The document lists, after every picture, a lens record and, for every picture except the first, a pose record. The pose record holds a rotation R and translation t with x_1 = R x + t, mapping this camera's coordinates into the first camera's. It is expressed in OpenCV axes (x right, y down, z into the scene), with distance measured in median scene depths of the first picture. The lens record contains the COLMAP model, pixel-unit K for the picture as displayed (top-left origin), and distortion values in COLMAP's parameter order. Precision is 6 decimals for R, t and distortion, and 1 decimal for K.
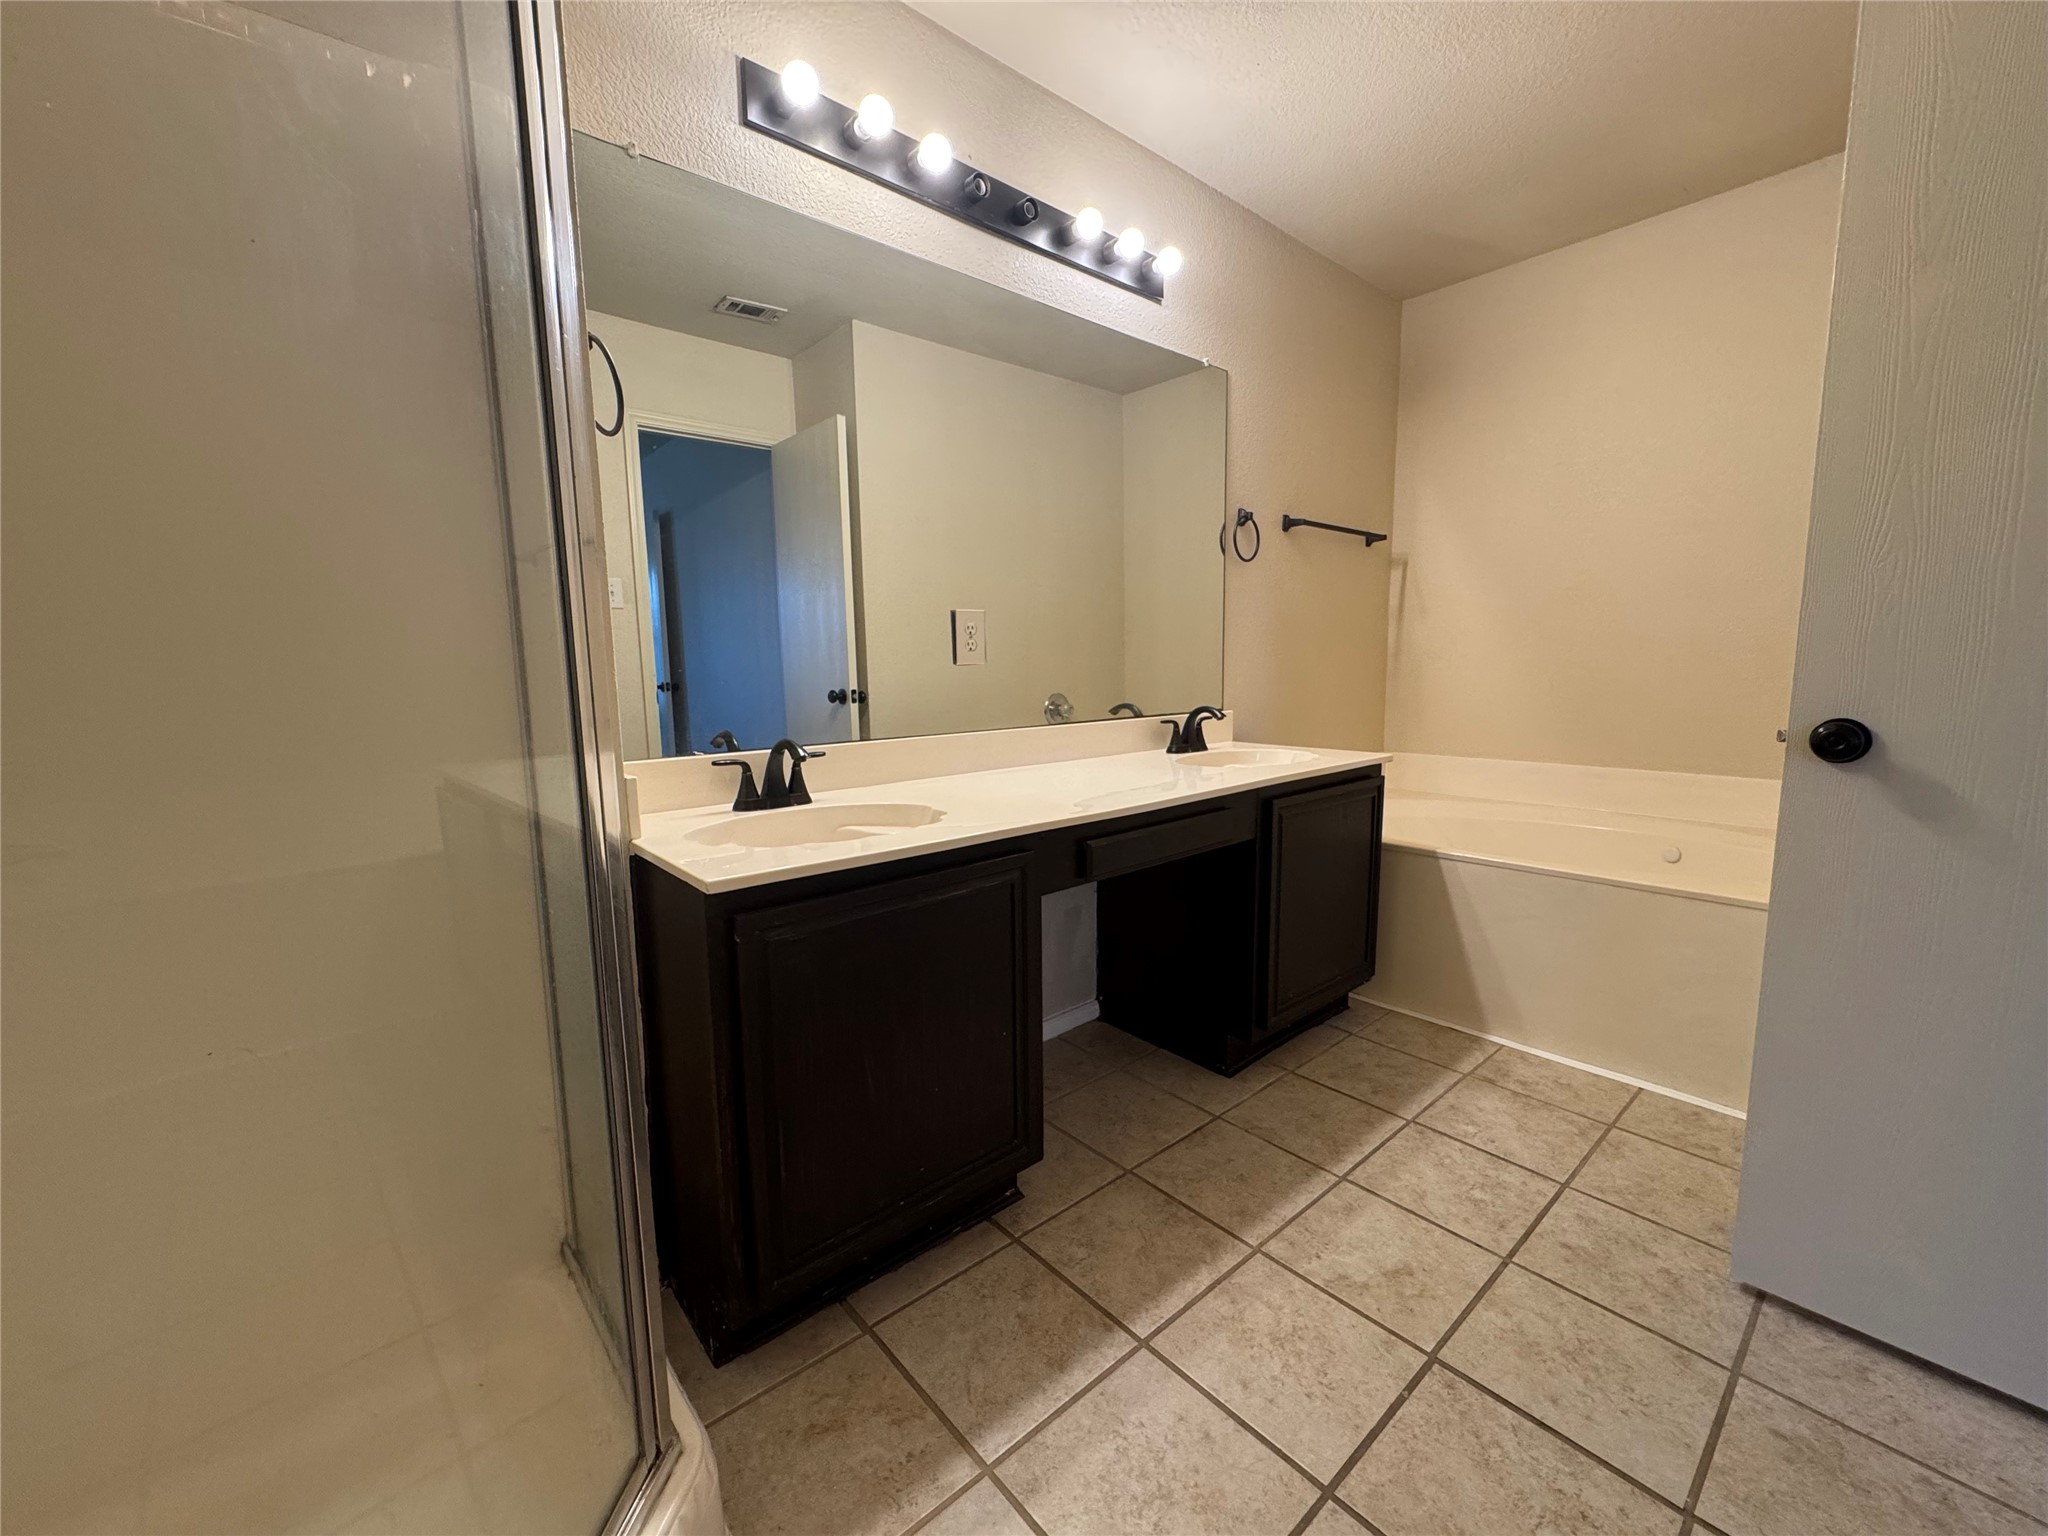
lens RADIAL K [[817.0, 0, 1018.9], [0, 817.0, 772.9], [0, 0, 1]] dist [-0.001710, -0.000249]
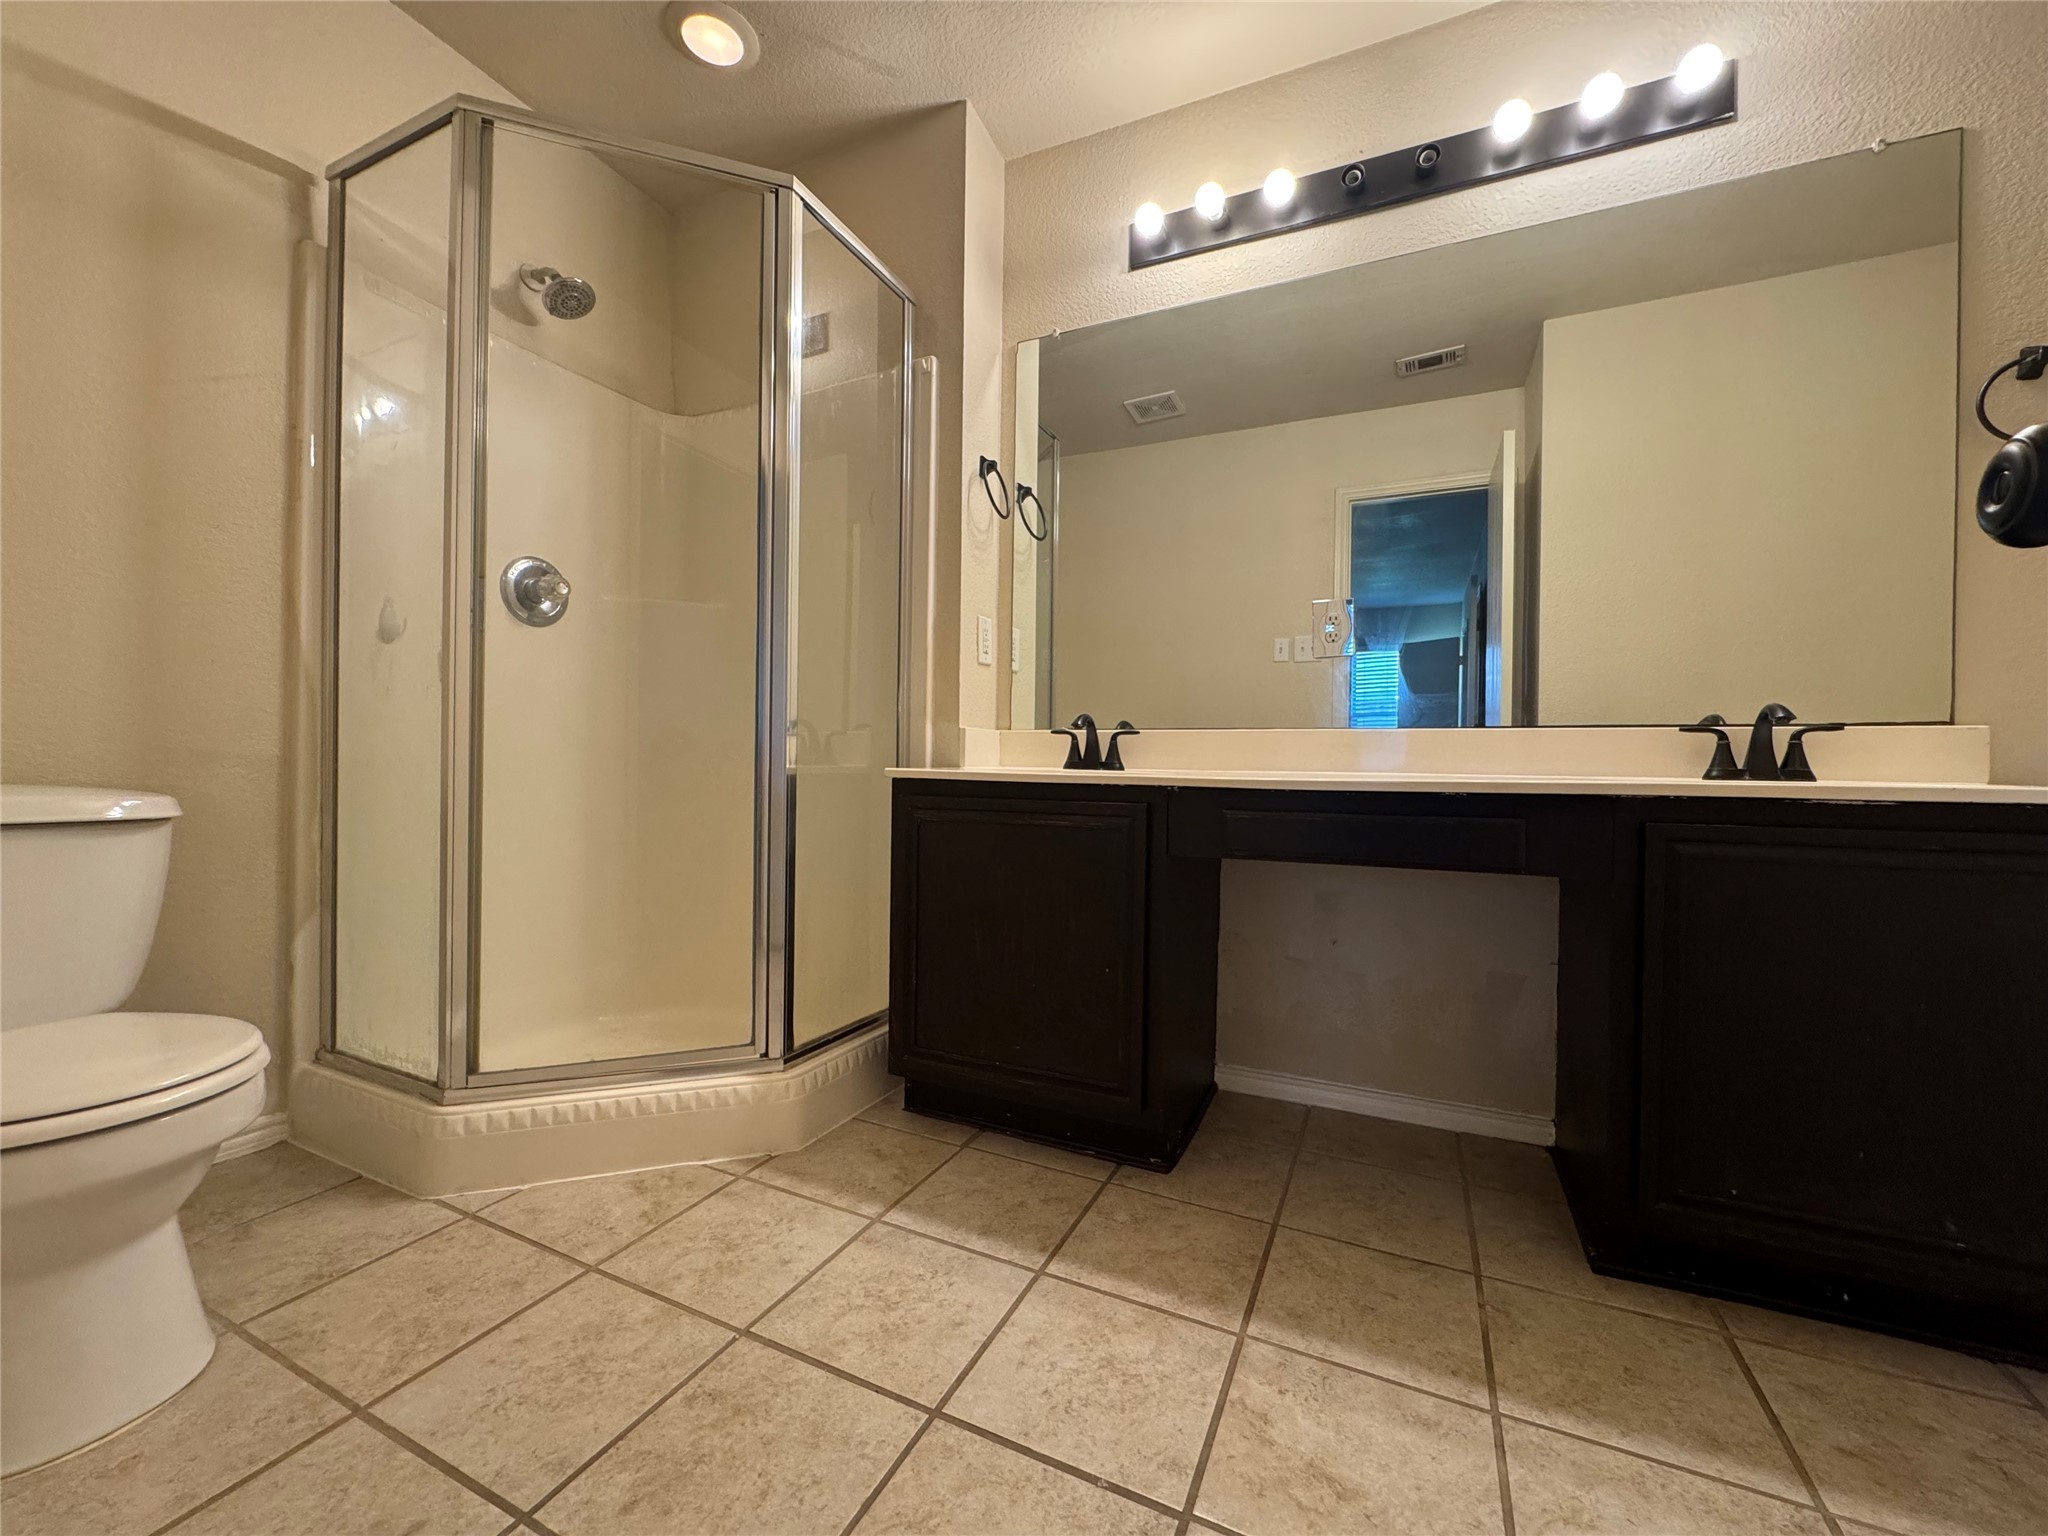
lens RADIAL K [[817.0, 0, 1026.7], [0, 817.0, 775.3], [0, 0, 1]] dist [-0.001710, -0.000249]
pose [[0.403432, 0.030533, -0.914500, 0.871940], [-0.144334, 0.989054, -0.030651, 0.109285], [0.903554, 0.144359, 0.403423, 0.414538]]
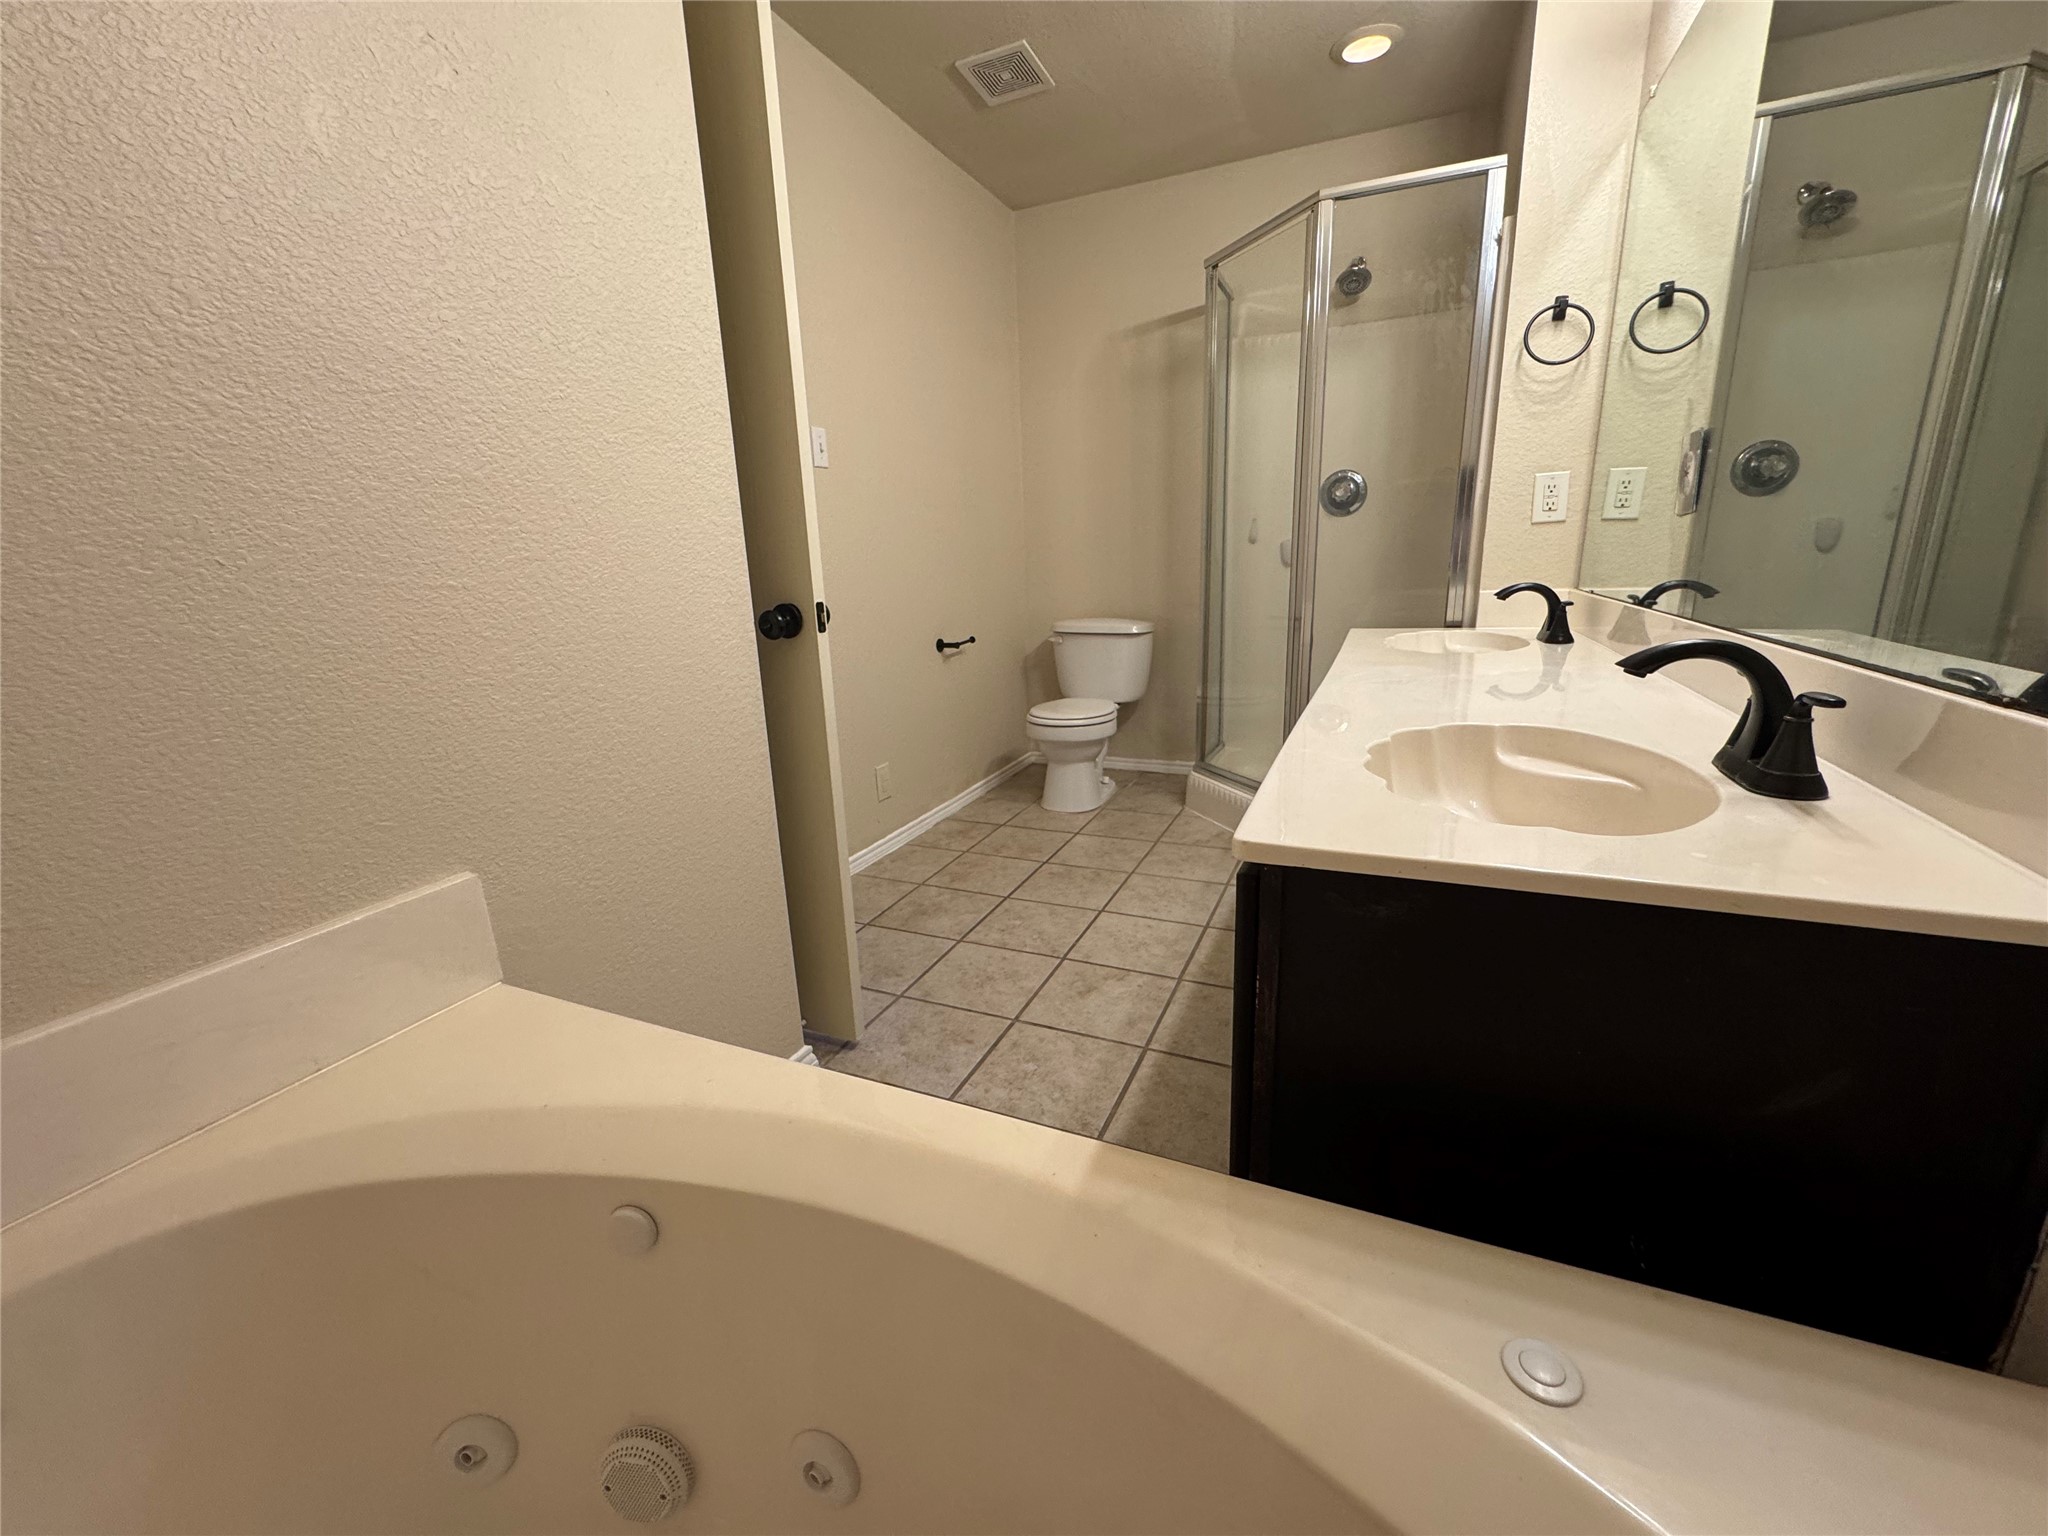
lens RADIAL K [[817.0, 0, 1014.5], [0, 817.0, 770.2], [0, 0, 1]] dist [-0.001710, -0.000249]
pose [[-0.906920, 0.153961, -0.392164, 0.992555], [-0.006995, 0.925204, 0.379405, -0.247895], [0.421246, 0.346833, -0.838009, 1.847255]]
